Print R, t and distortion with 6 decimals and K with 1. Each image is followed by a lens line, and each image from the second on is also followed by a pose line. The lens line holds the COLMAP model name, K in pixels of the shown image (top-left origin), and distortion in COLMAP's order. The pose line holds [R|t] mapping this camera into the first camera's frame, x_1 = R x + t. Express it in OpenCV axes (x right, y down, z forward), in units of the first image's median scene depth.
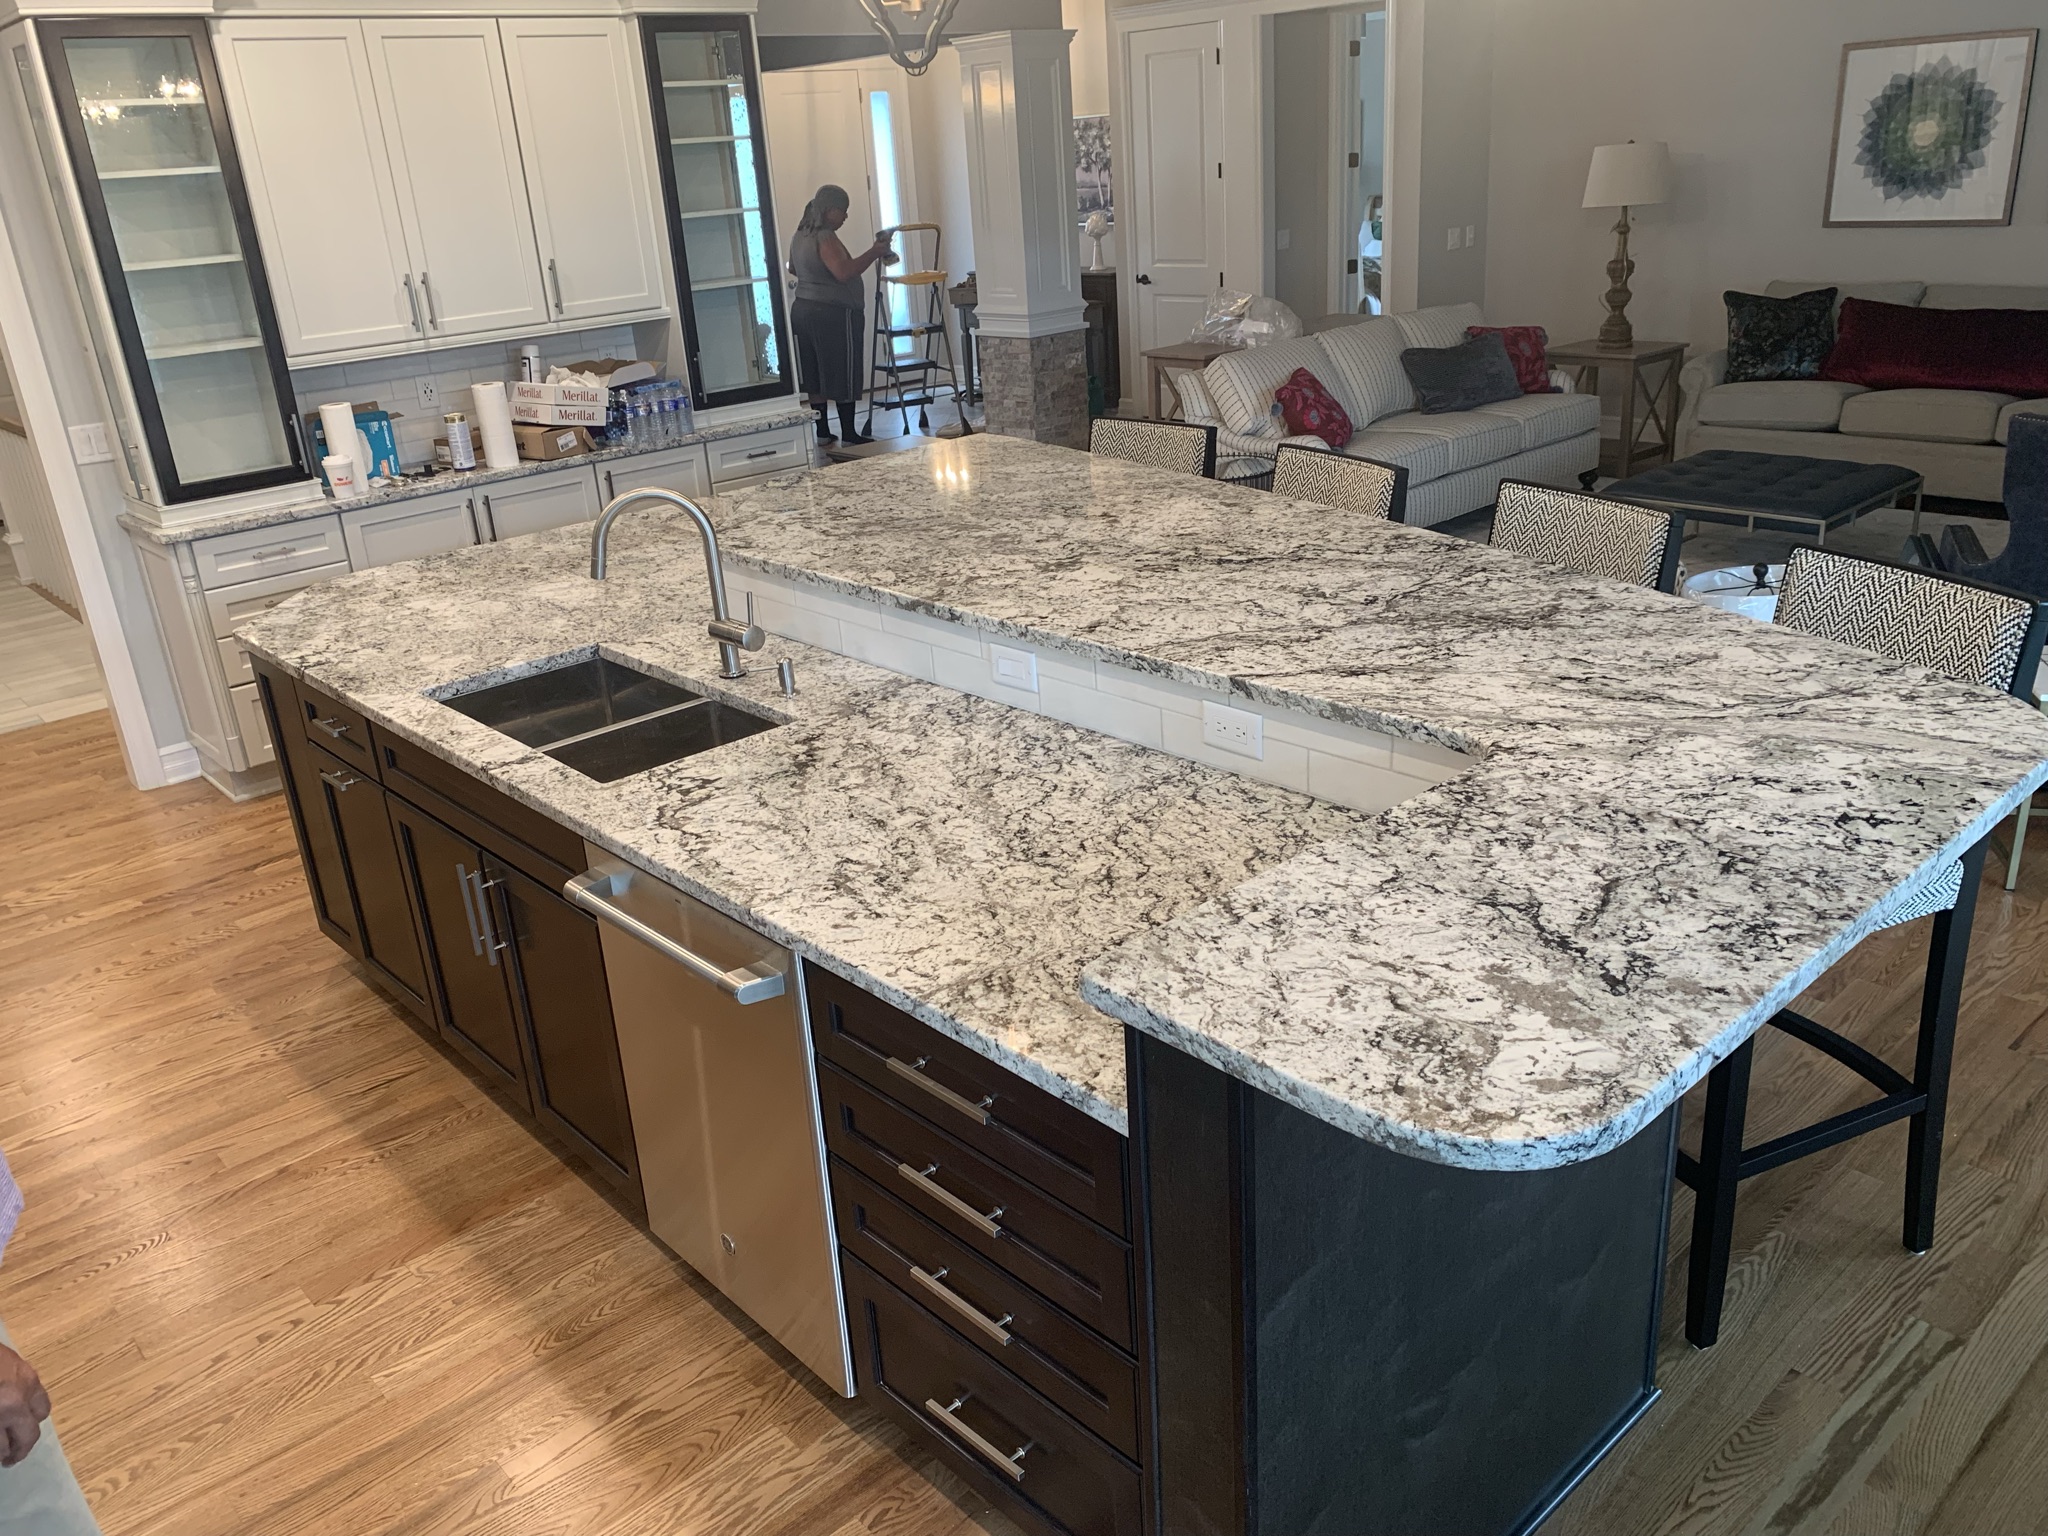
lens RADIAL K [[1570.2, 0, 1008.2], [0, 1570.2, 767.4], [0, 0, 1]] dist [0.087397, -0.172686]
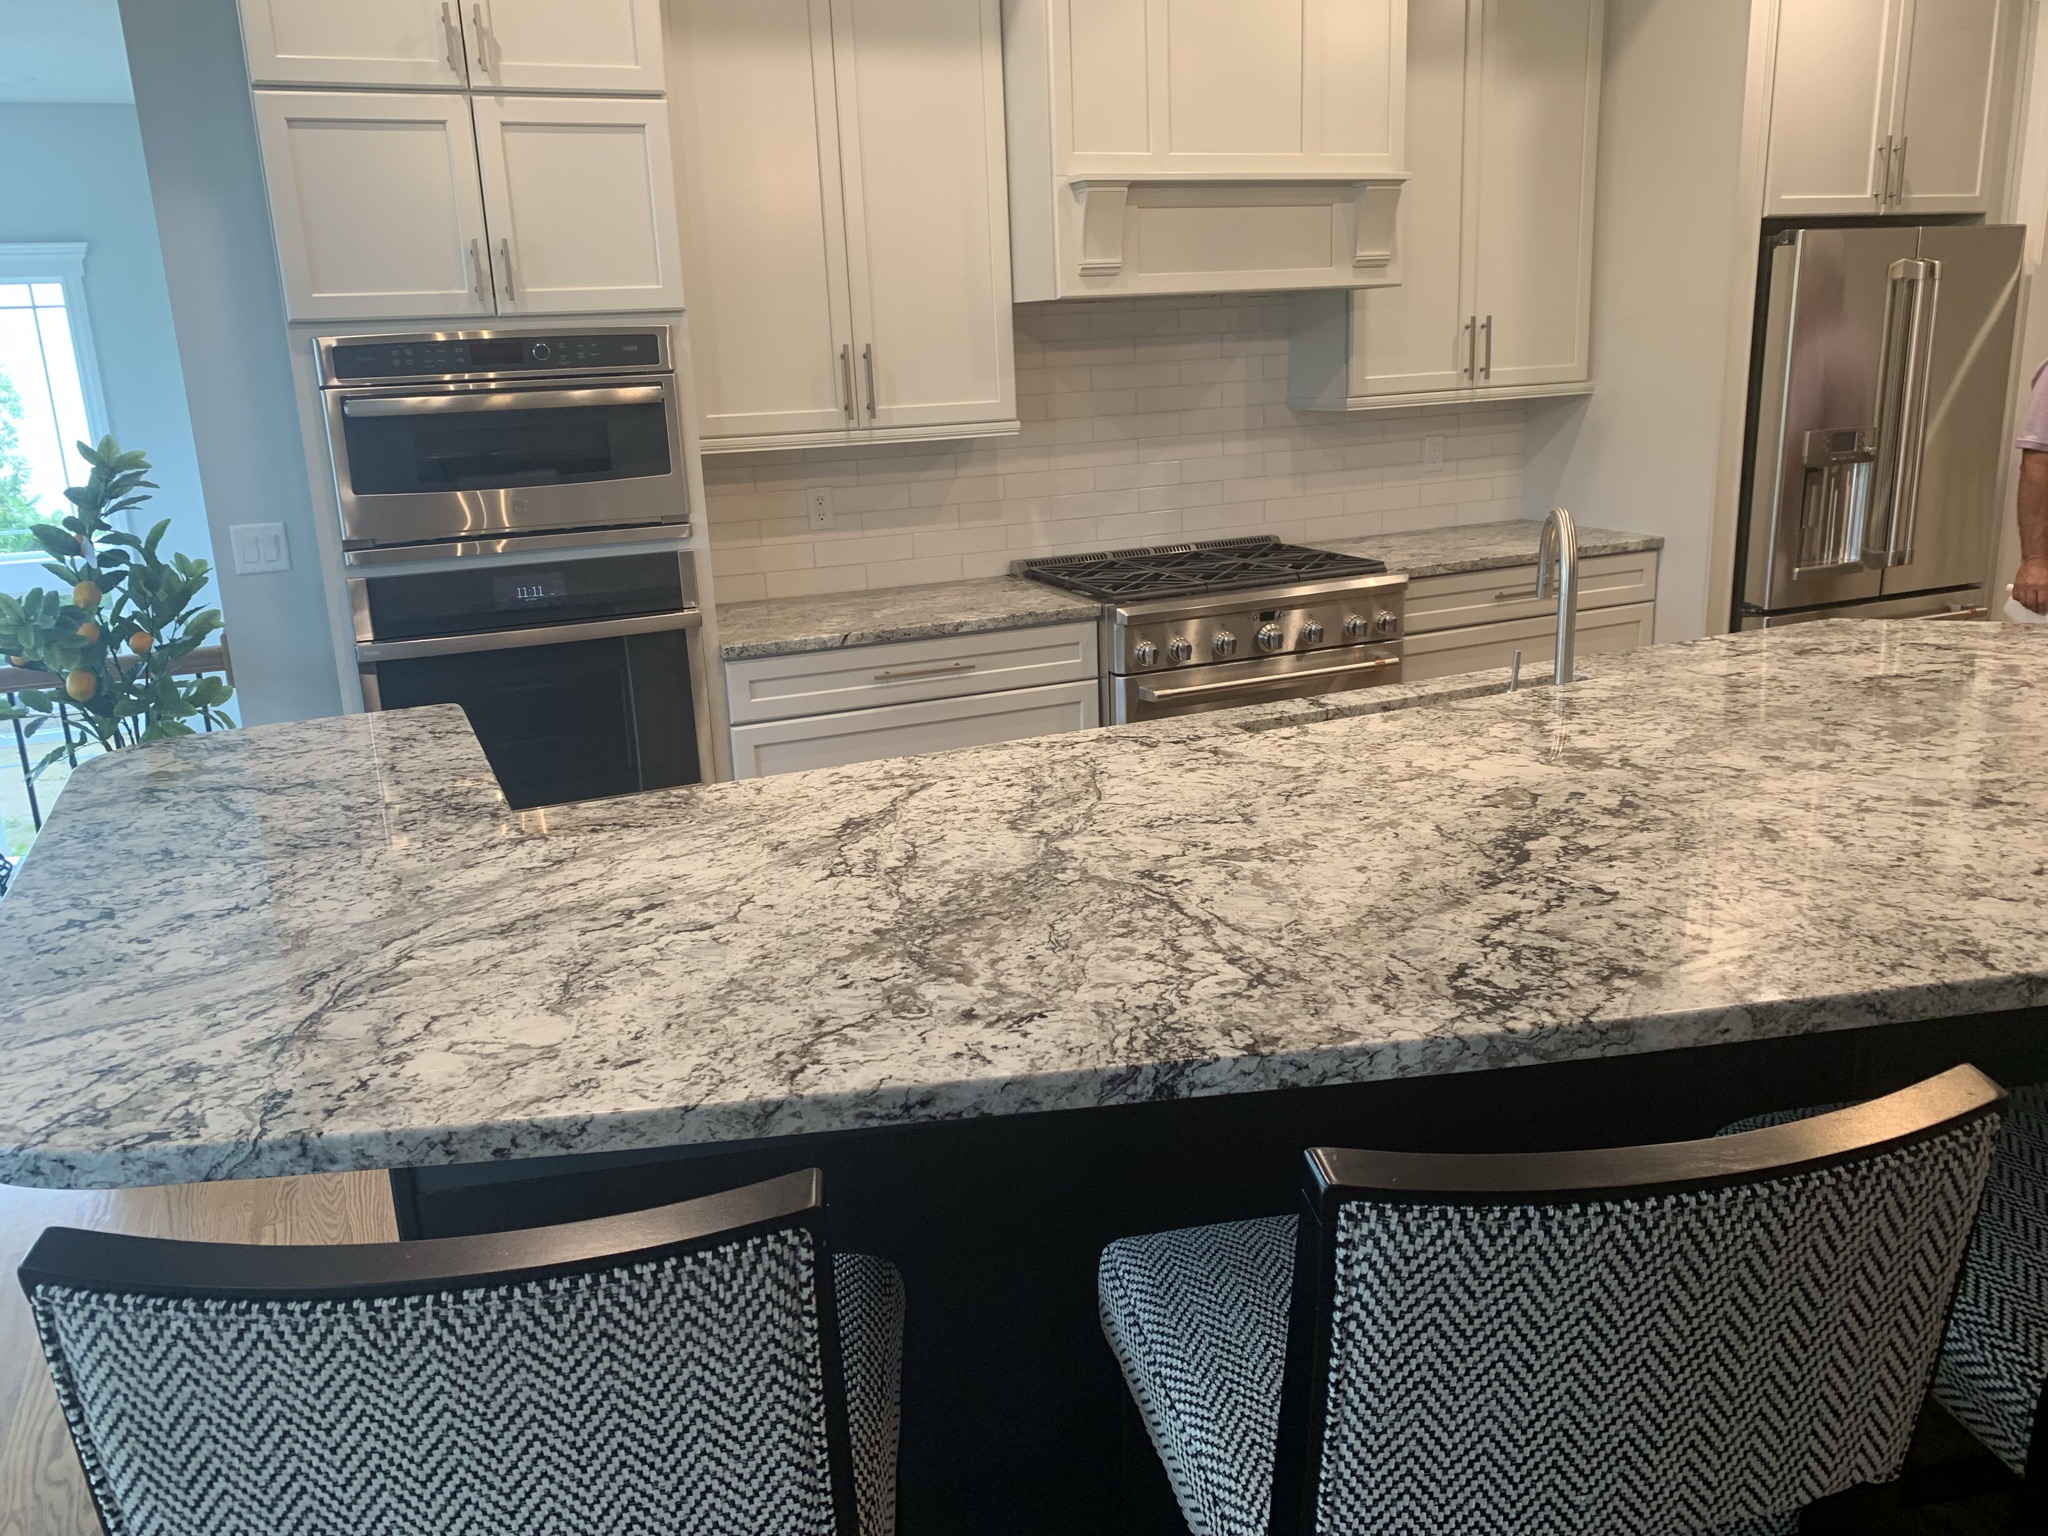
lens RADIAL K [[1570.2, 0, 1008.2], [0, 1570.2, 767.4], [0, 0, 1]] dist [0.087397, -0.172686]
pose [[-0.312135, 0.331709, -0.890248, 0.792076], [-0.293431, 0.857588, 0.422422, -0.389882], [0.903587, 0.393079, -0.170349, 1.103856]]
